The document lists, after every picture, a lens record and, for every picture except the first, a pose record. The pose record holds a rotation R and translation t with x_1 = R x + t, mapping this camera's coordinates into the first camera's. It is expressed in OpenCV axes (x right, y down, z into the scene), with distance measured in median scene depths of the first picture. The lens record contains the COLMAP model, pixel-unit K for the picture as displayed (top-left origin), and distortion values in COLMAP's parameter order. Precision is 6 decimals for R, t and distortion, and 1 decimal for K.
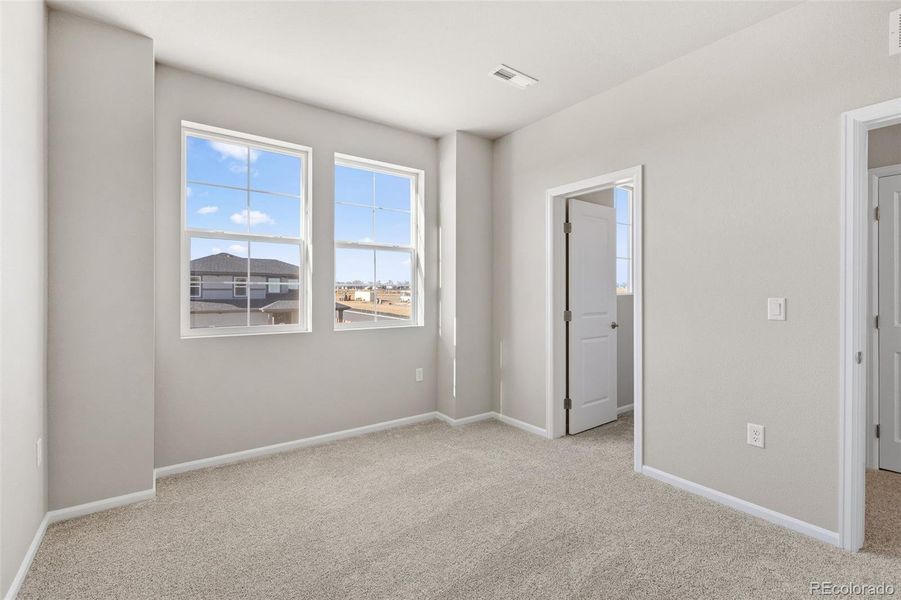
lens RADIAL K [[403.7, 0, 451.6], [0, 403.7, 295.7], [0, 0, 1]] dist [0.000766, -0.001635]
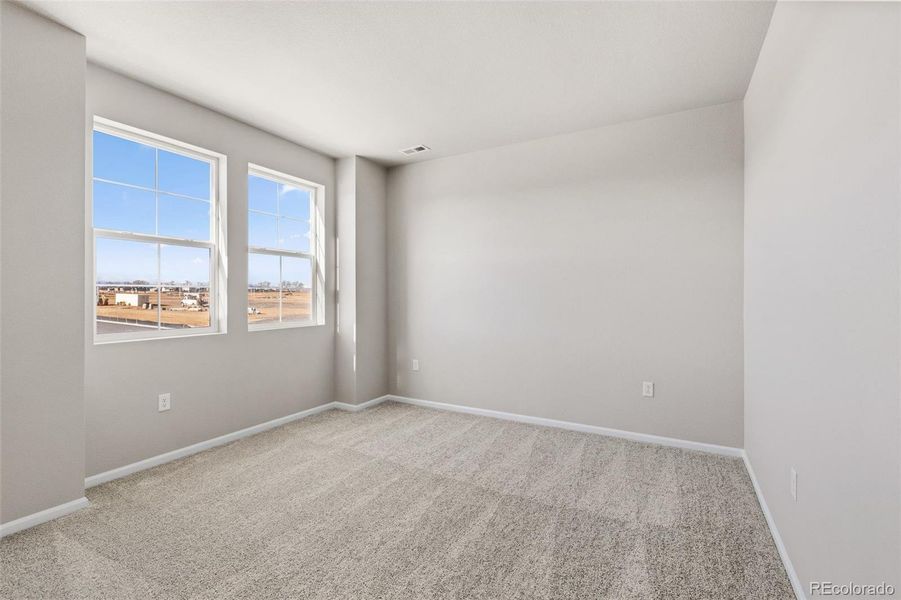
lens RADIAL K [[403.7, 0, 451.6], [0, 403.7, 292.6], [0, 0, 1]] dist [0.000766, -0.001635]
pose [[0.906738, 0.002097, 0.421689, -0.222800], [0.003748, 0.999908, -0.013031, 0.001030], [-0.421677, 0.013397, 0.906647, -0.160875]]
